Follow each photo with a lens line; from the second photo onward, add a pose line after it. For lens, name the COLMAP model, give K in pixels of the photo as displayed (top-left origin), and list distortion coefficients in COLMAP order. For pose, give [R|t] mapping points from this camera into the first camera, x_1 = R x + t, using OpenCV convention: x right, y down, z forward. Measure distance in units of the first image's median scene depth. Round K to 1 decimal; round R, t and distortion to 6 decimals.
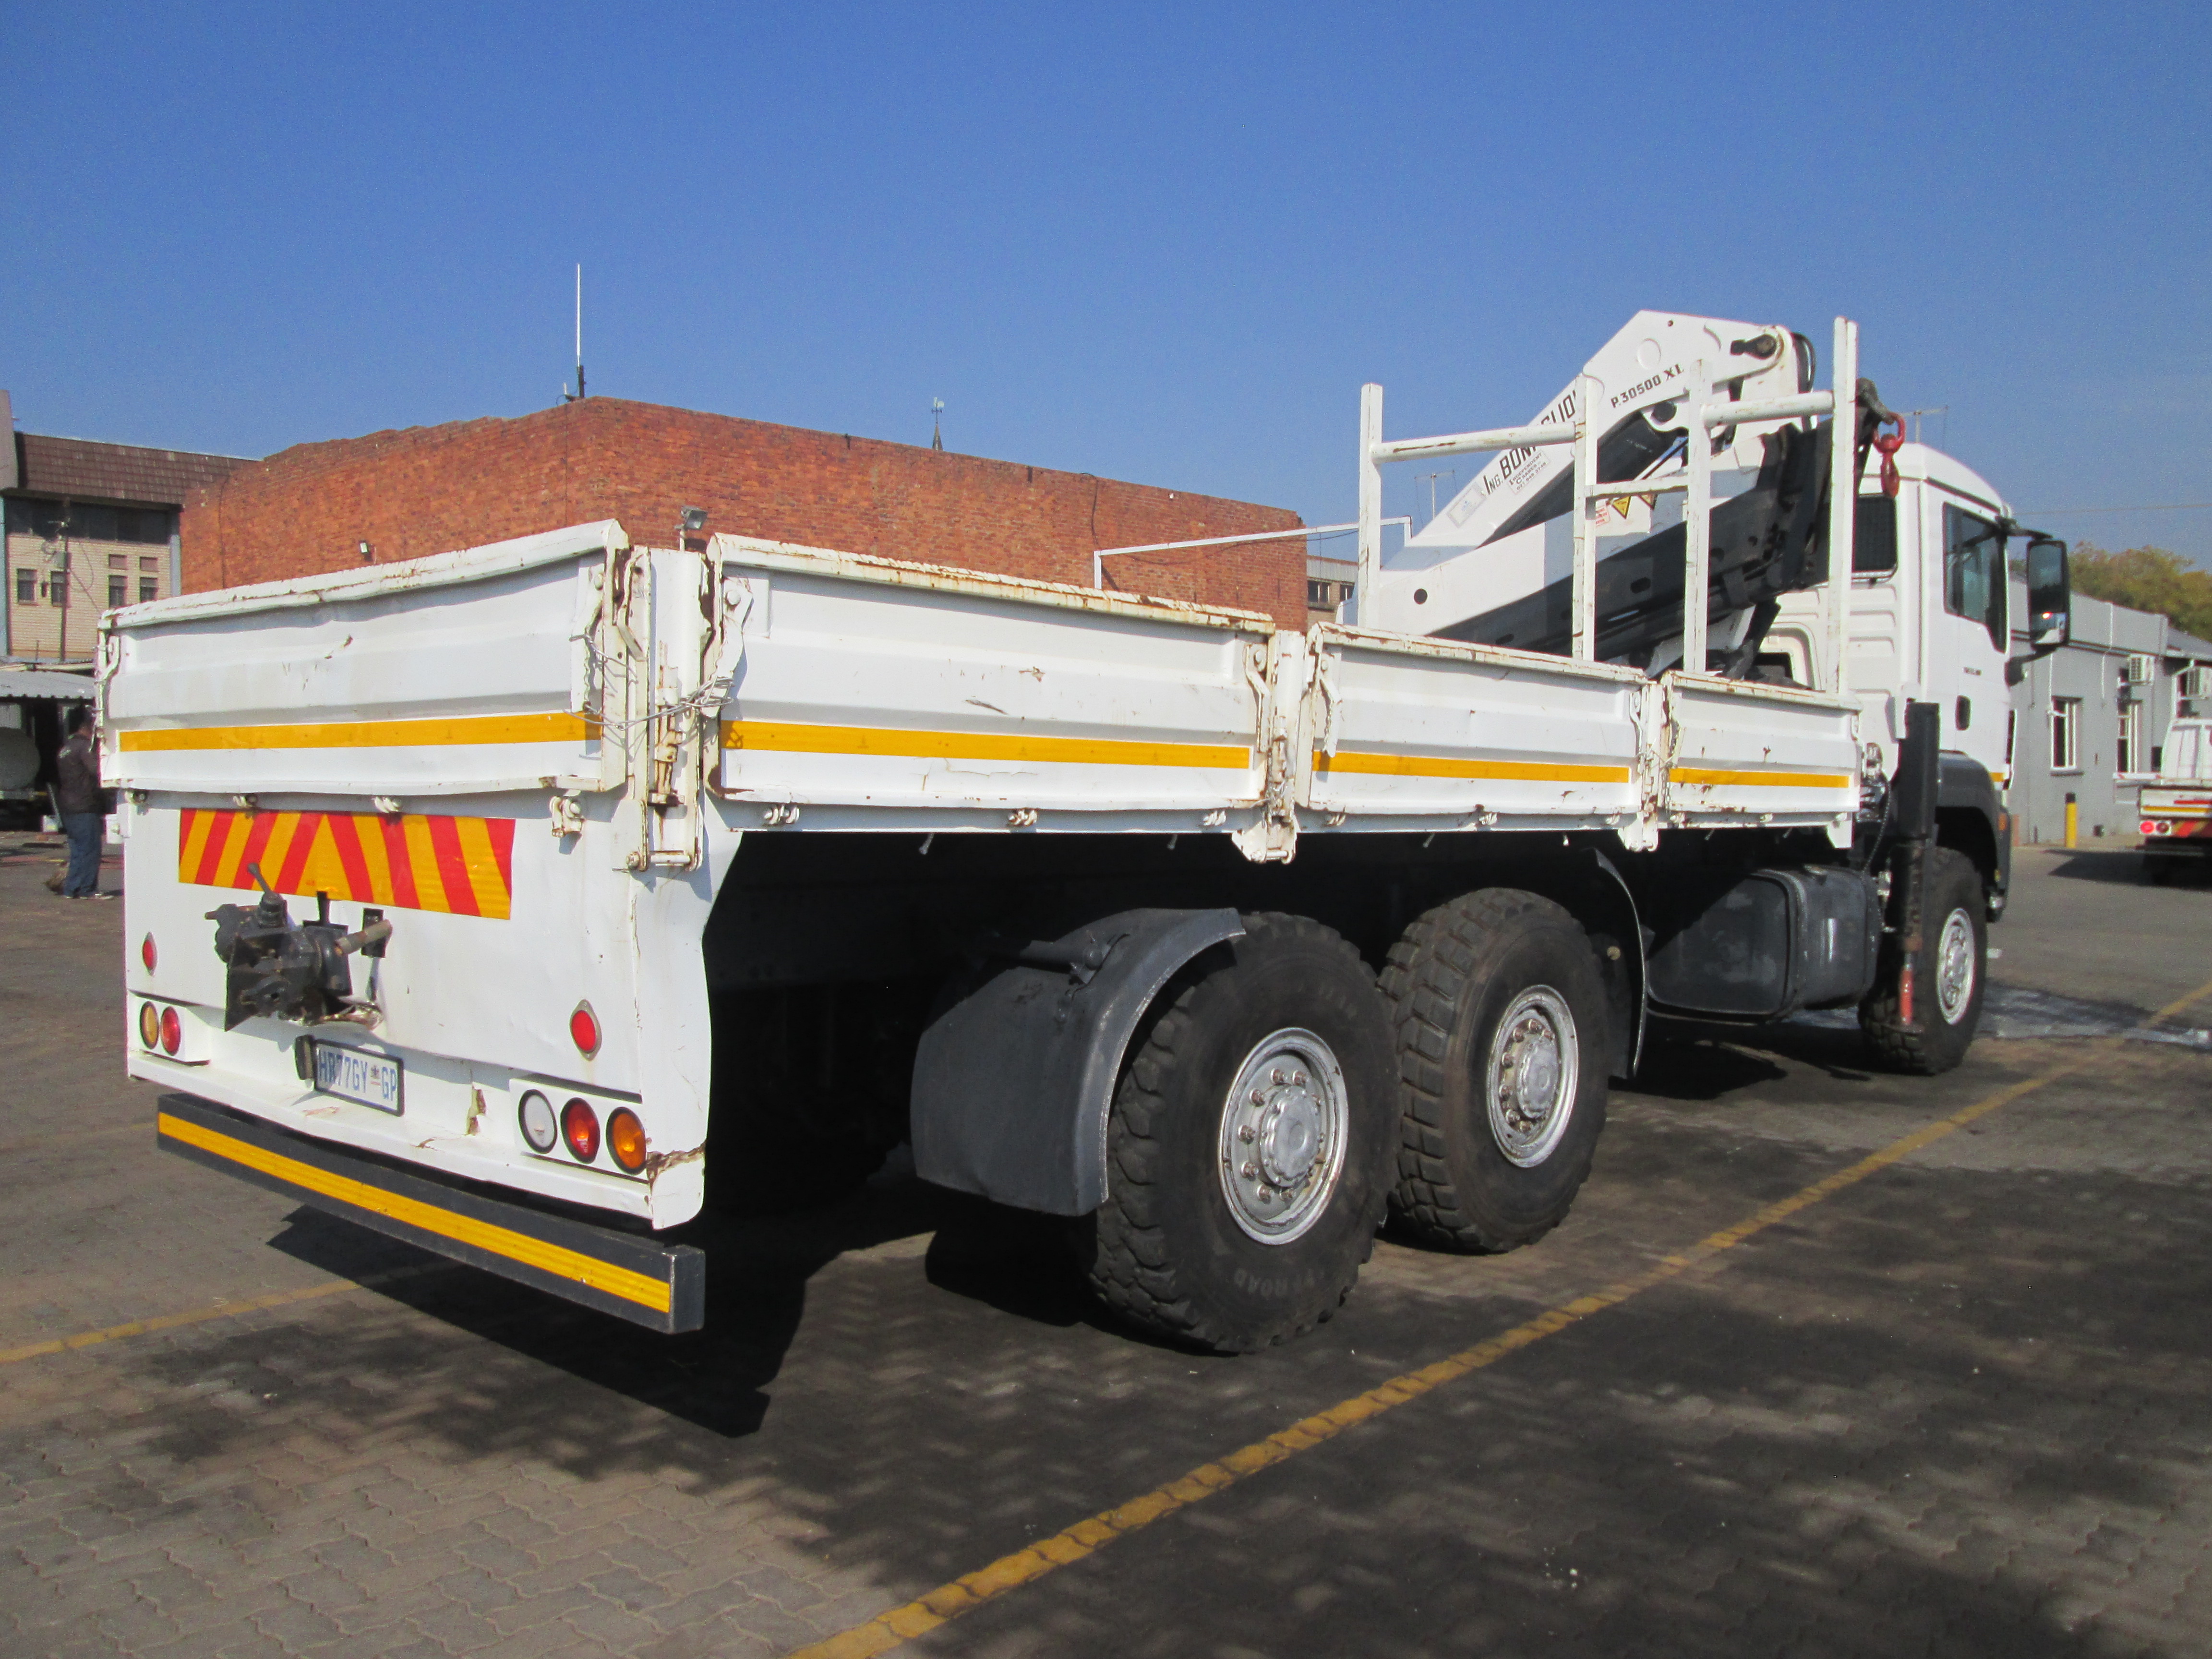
lens RADIAL K [[1819.5, 0, 1122.1], [0, 1819.5, 818.6], [0, 0, 1]] dist [-0.035361, -0.000726]
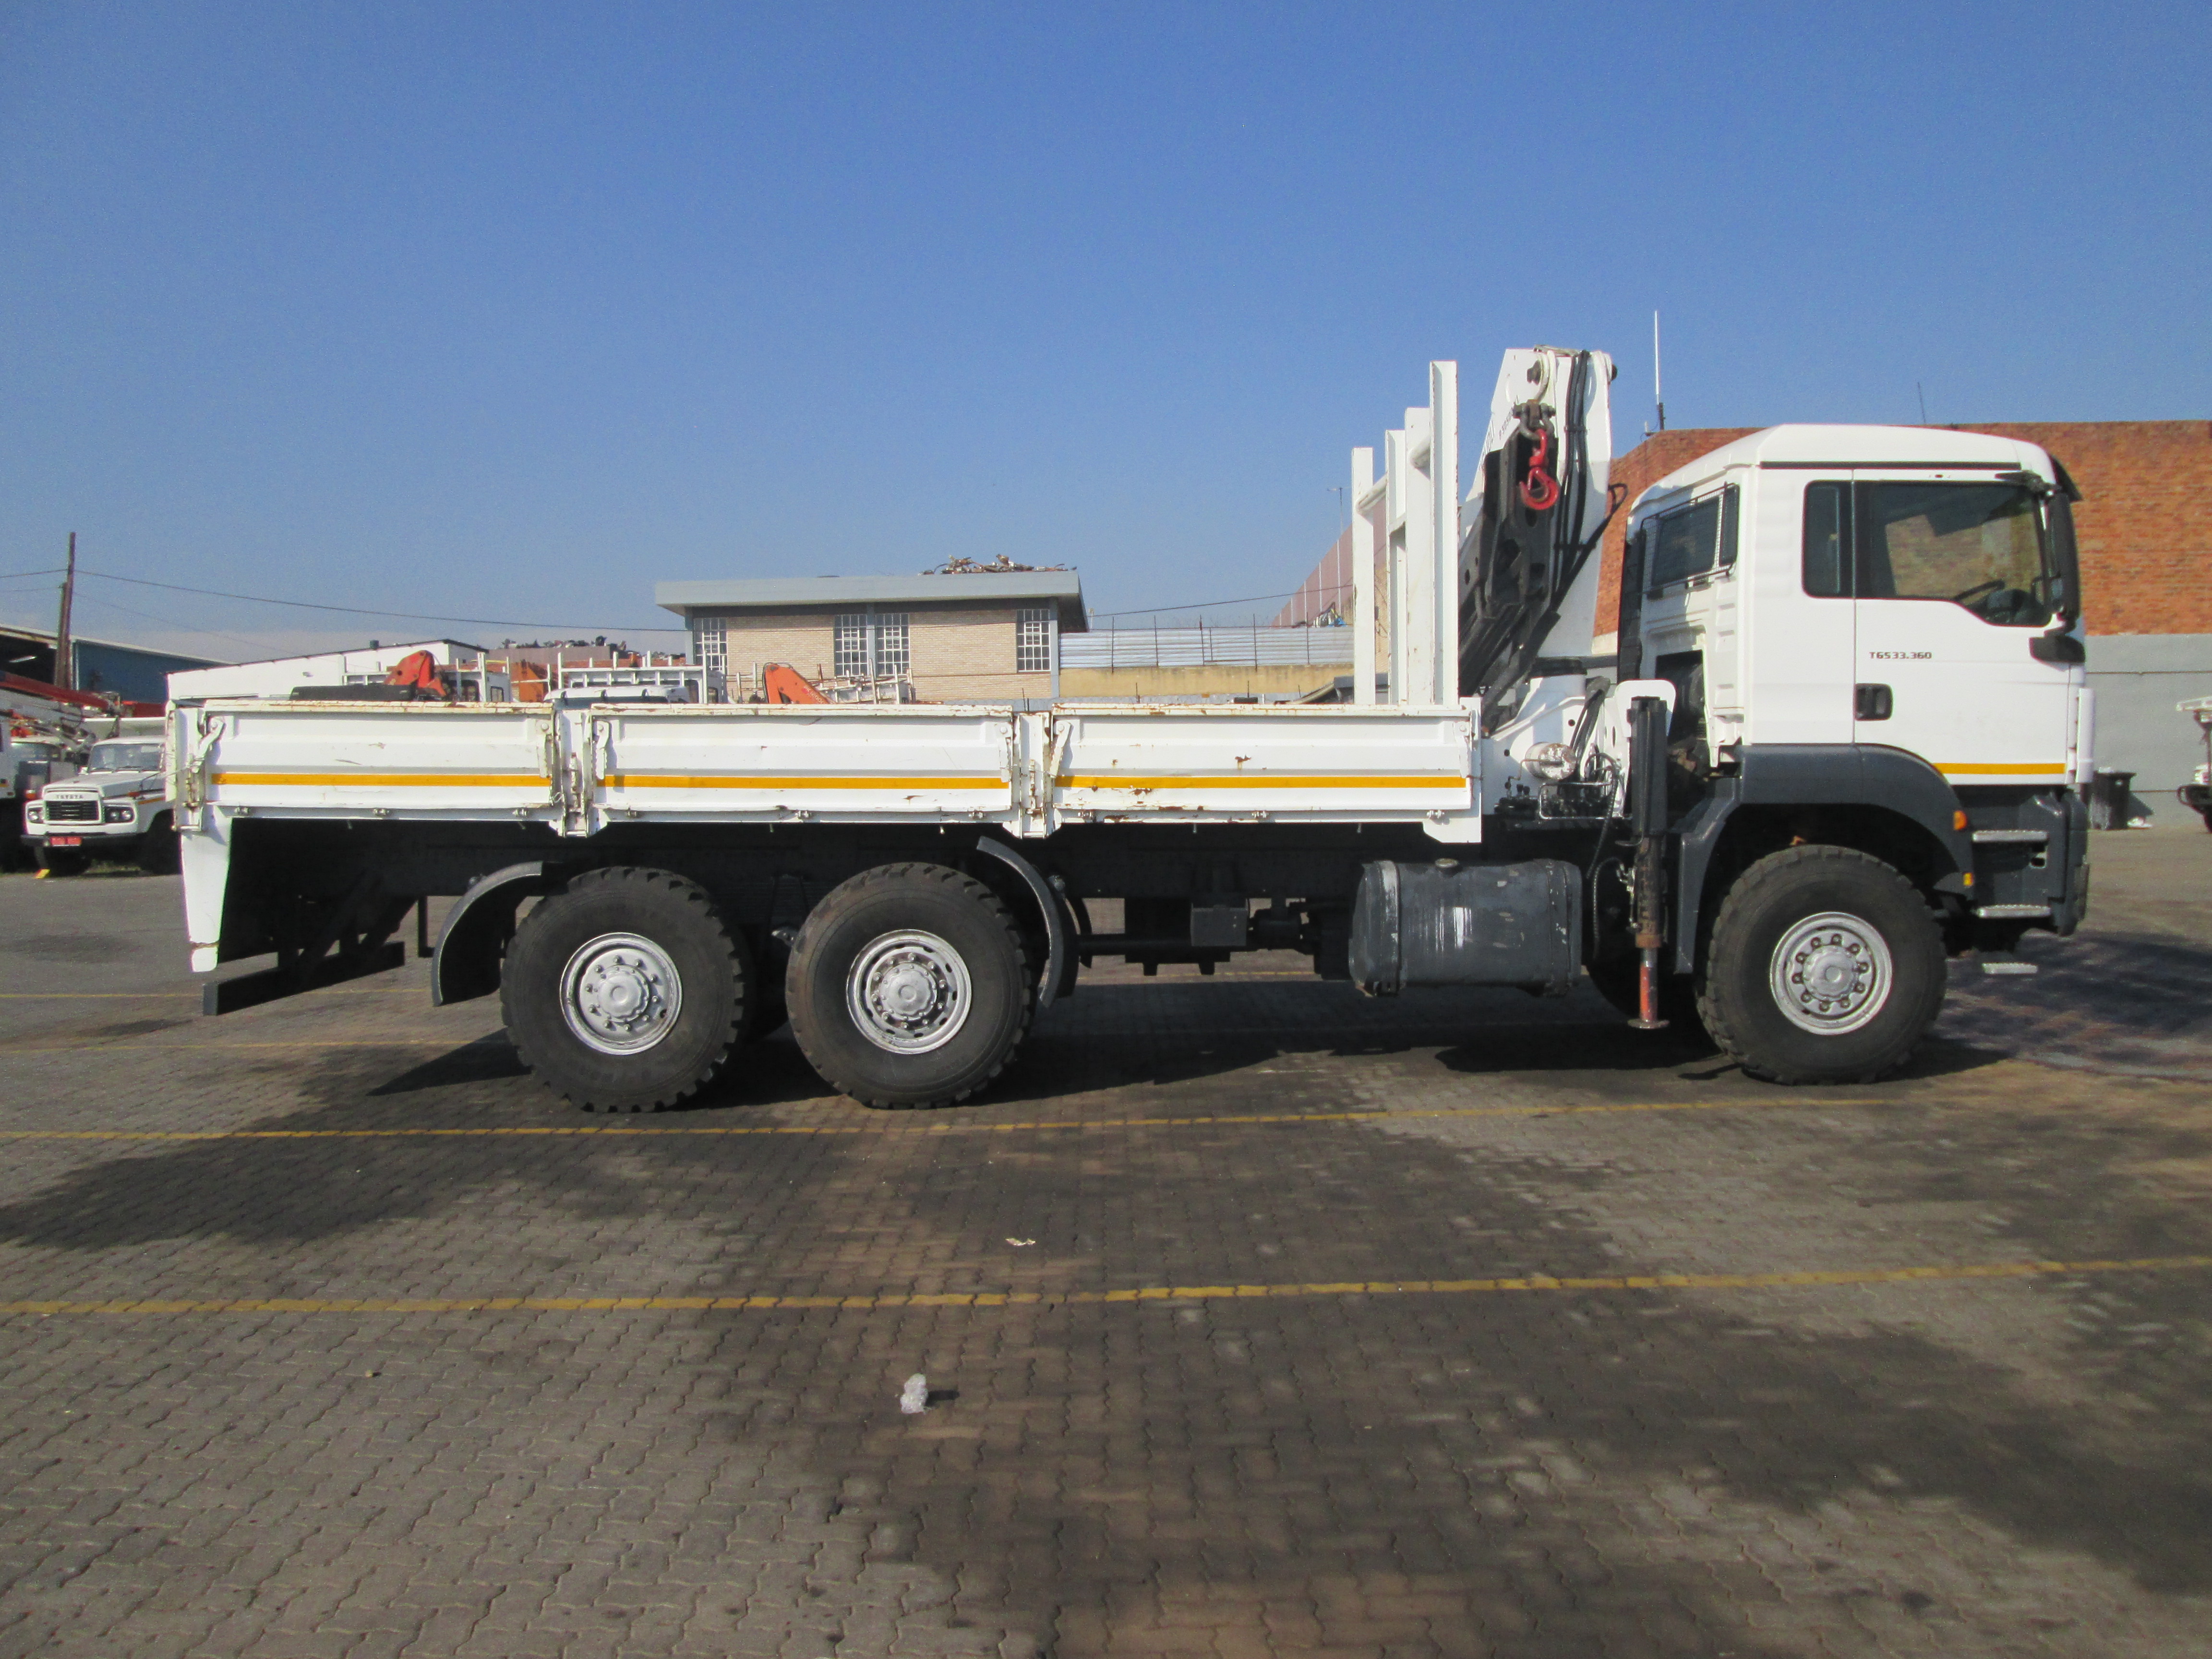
lens RADIAL K [[1819.5, 0, 1122.1], [0, 1819.5, 818.6], [0, 0, 1]] dist [-0.035361, -0.000726]
pose [[0.663468, 0.002147, -0.748201, 1.890886], [-0.003004, 0.999995, 0.000205, 0.003227], [0.748198, 0.002112, 0.663472, 0.214449]]
